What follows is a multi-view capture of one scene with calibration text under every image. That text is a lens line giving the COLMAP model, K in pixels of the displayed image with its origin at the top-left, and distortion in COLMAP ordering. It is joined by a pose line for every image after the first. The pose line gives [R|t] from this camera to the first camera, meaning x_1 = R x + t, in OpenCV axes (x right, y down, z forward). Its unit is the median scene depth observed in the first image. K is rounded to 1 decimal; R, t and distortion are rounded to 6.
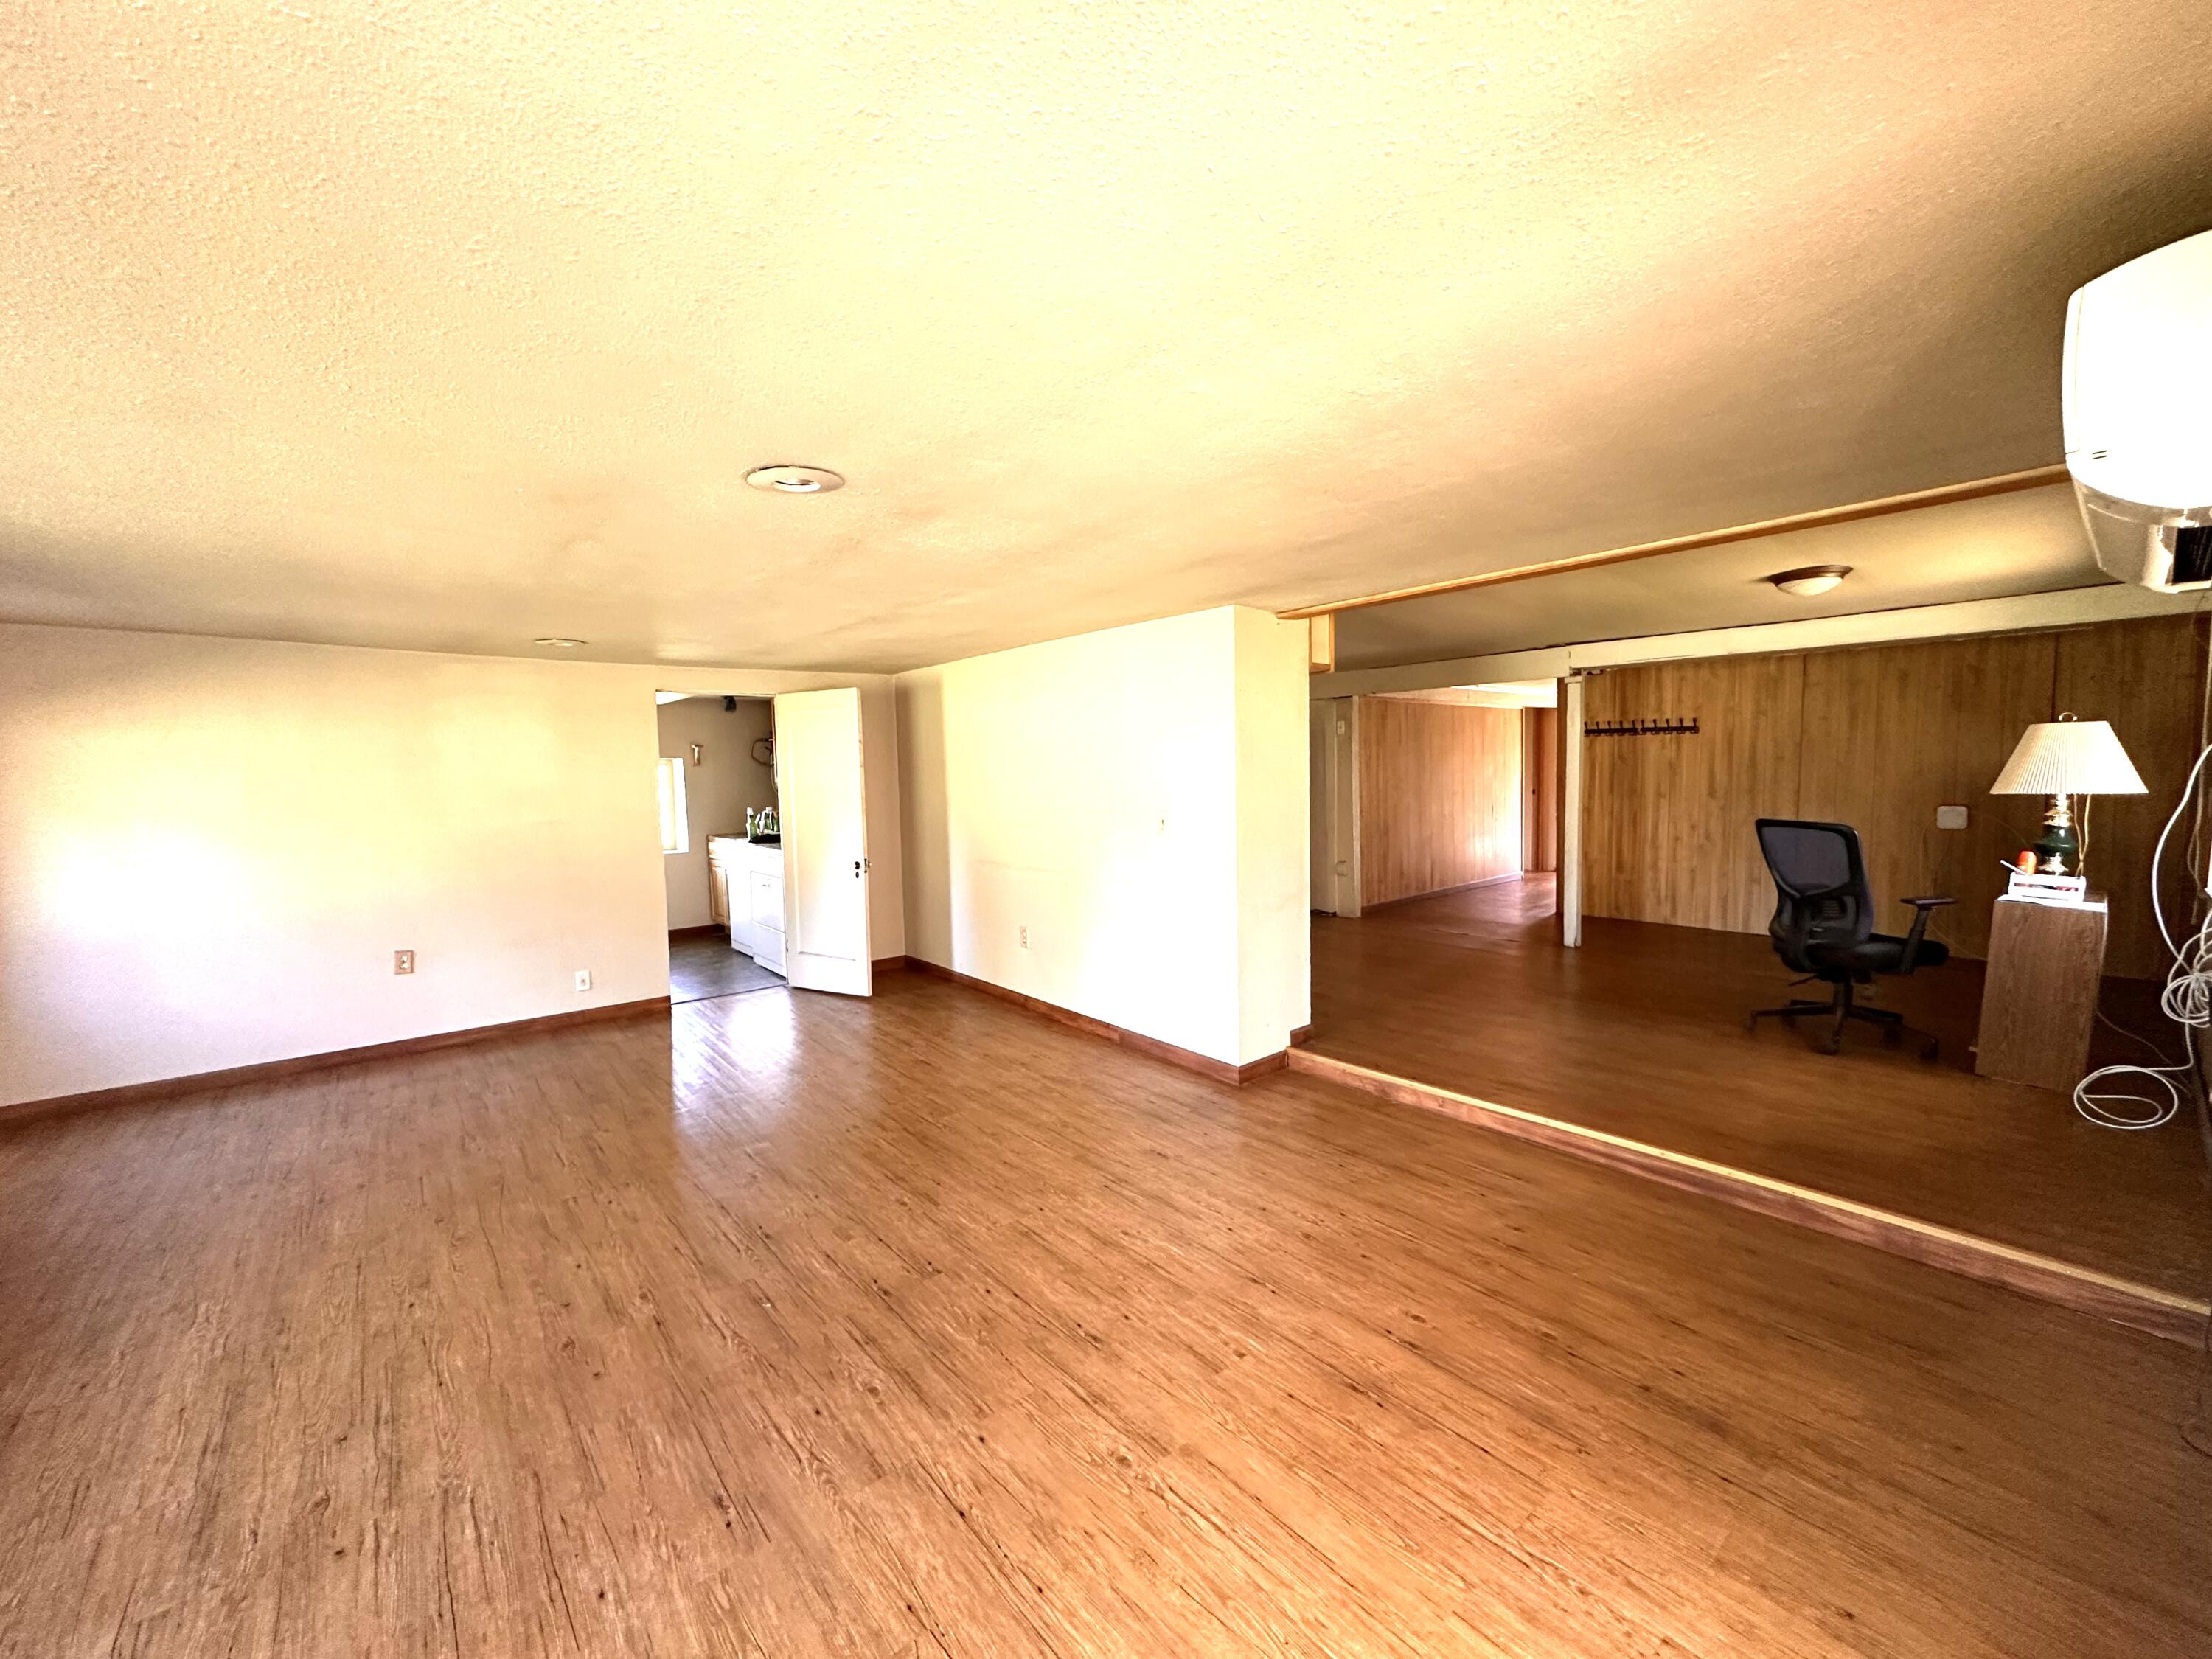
lens RADIAL K [[877.3, 0, 1105.9], [0, 877.3, 822.9], [0, 0, 1]] dist [-0.001473, -0.000093]
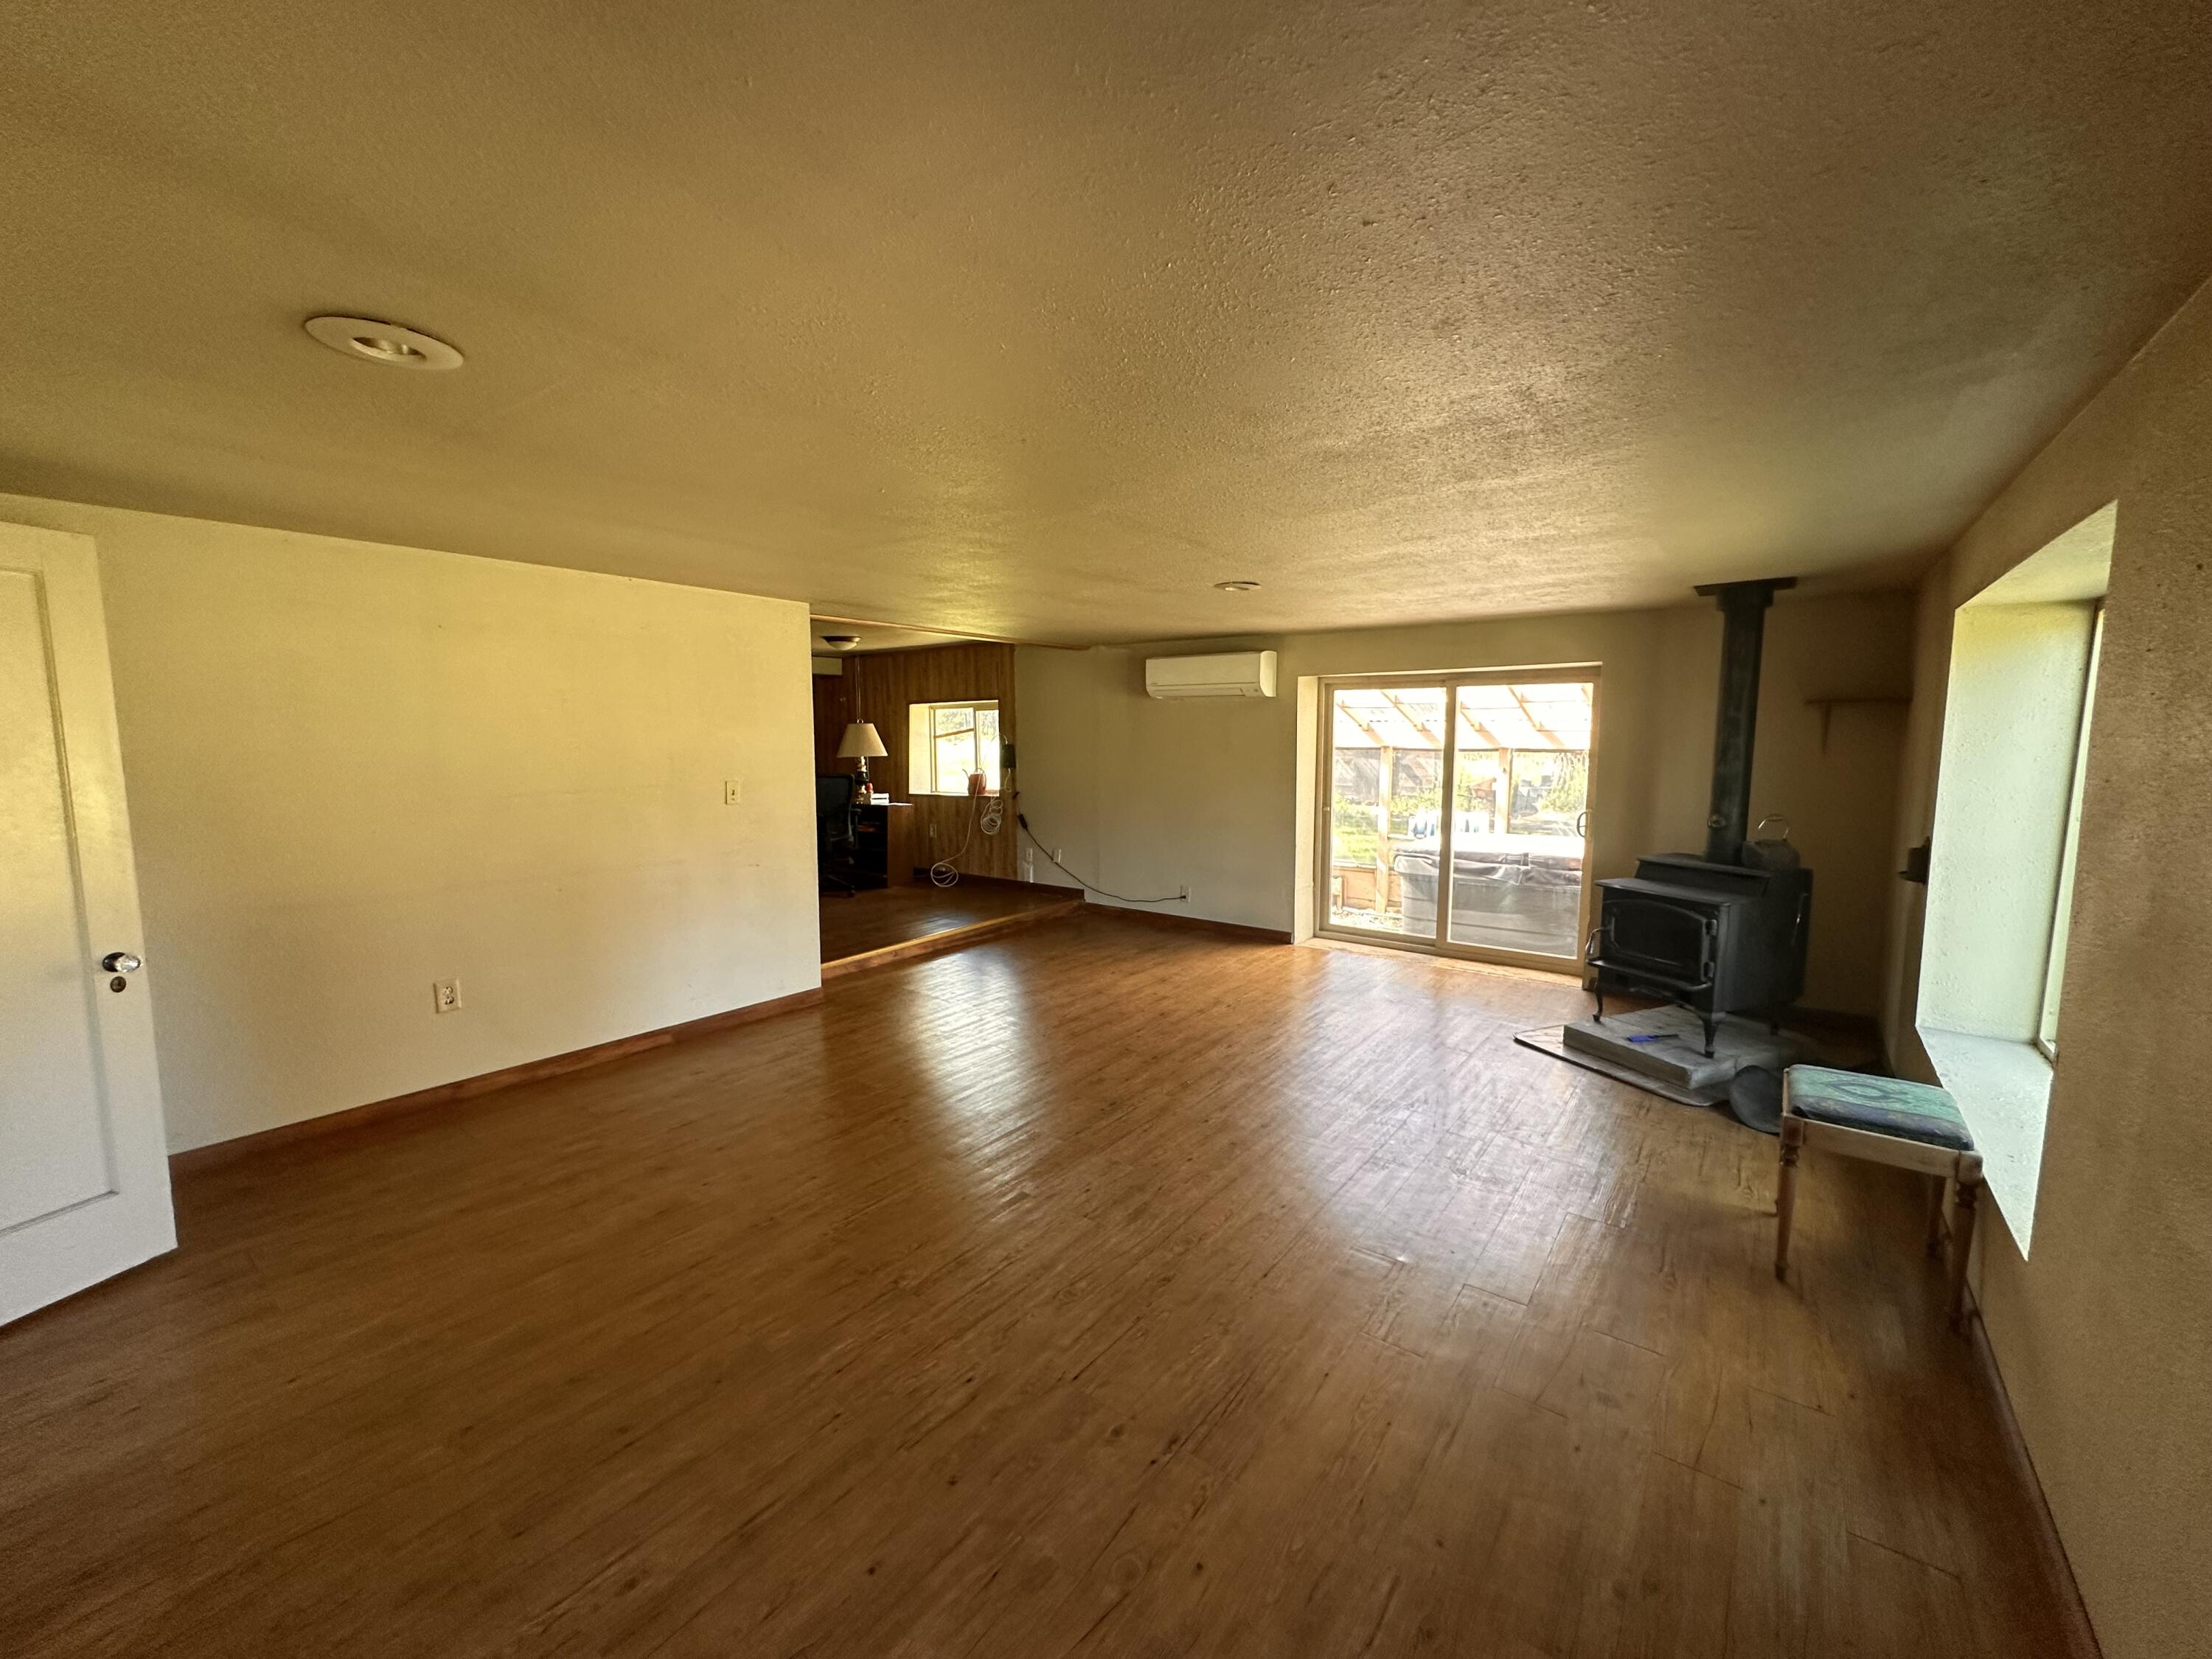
lens RADIAL K [[884.5, 0, 1102.7], [0, 884.5, 821.9], [0, 0, 1]] dist [-0.000876, -0.000092]
pose [[-0.225580, -0.077193, 0.971162, -0.827410], [0.070036, 0.992992, 0.095196, -0.026311], [-0.971704, 0.089490, -0.218593, 0.656922]]
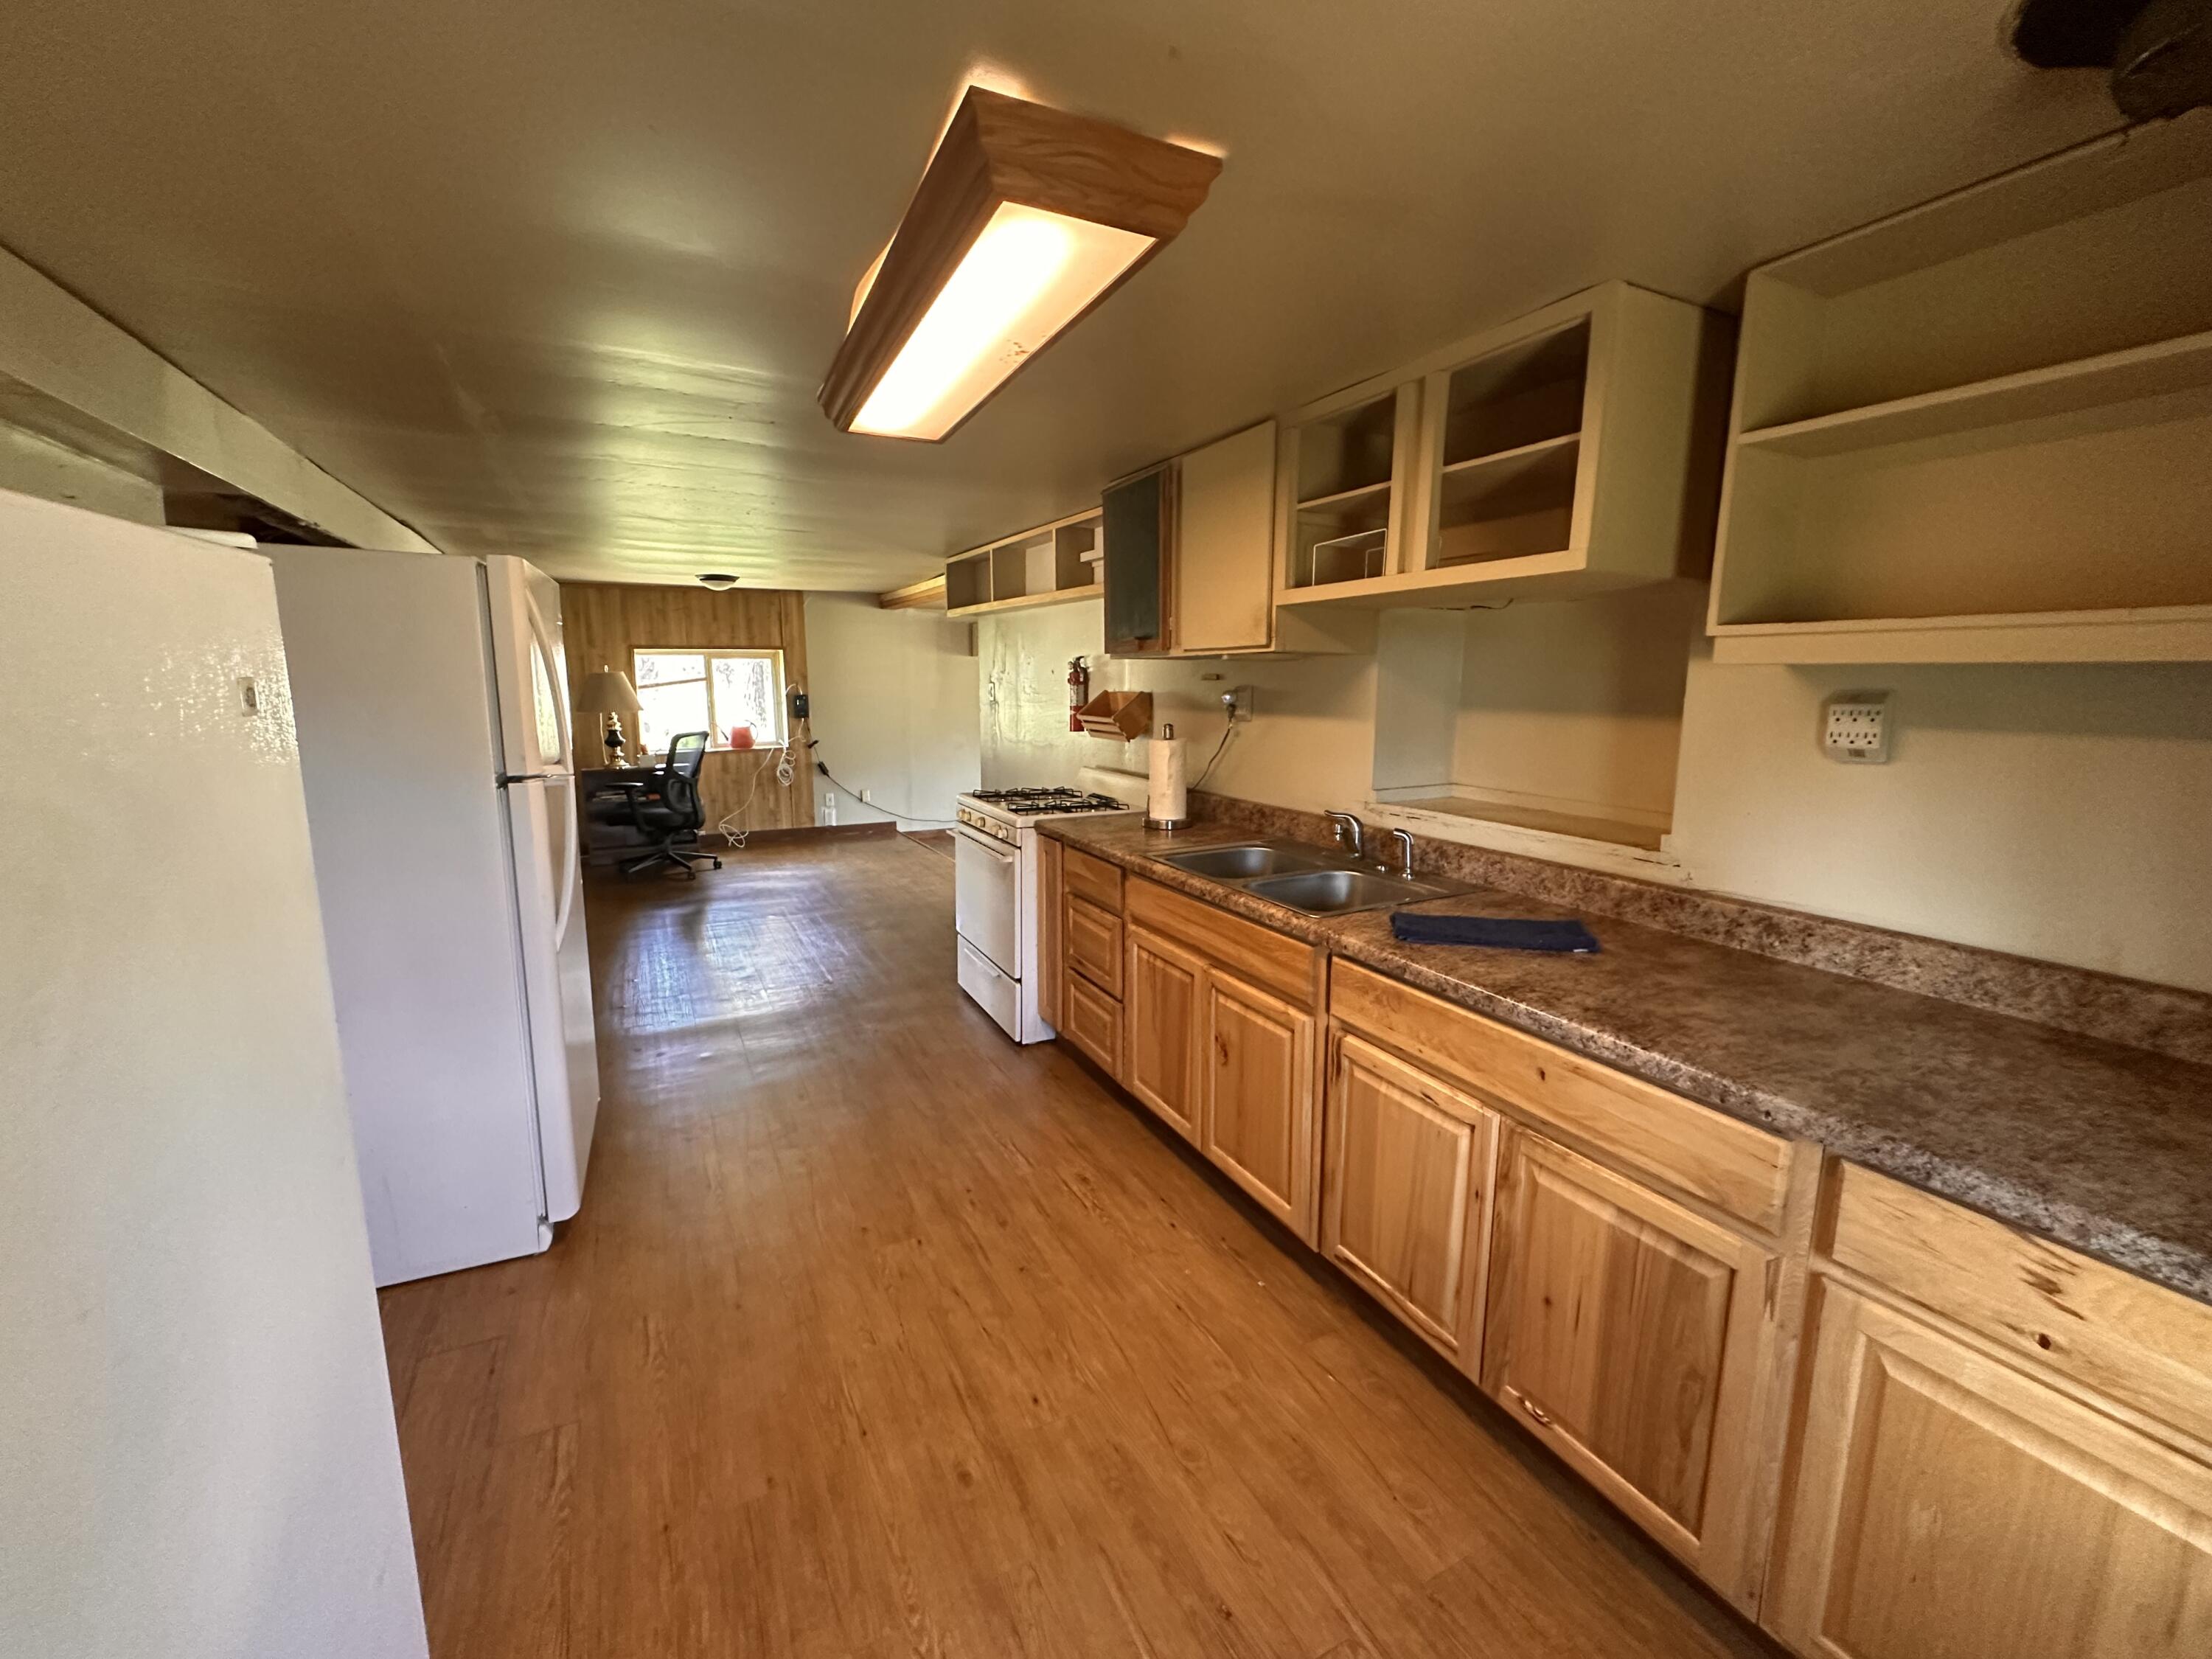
lens RADIAL K [[884.5, 0, 1102.7], [0, 884.5, 821.9], [0, 0, 1]] dist [-0.000876, -0.000092]
pose [[-0.973246, -0.019759, 0.228915, -0.201926], [0.031651, 0.975268, 0.218746, -0.124280], [-0.227575, 0.220139, -0.948551, 1.806528]]
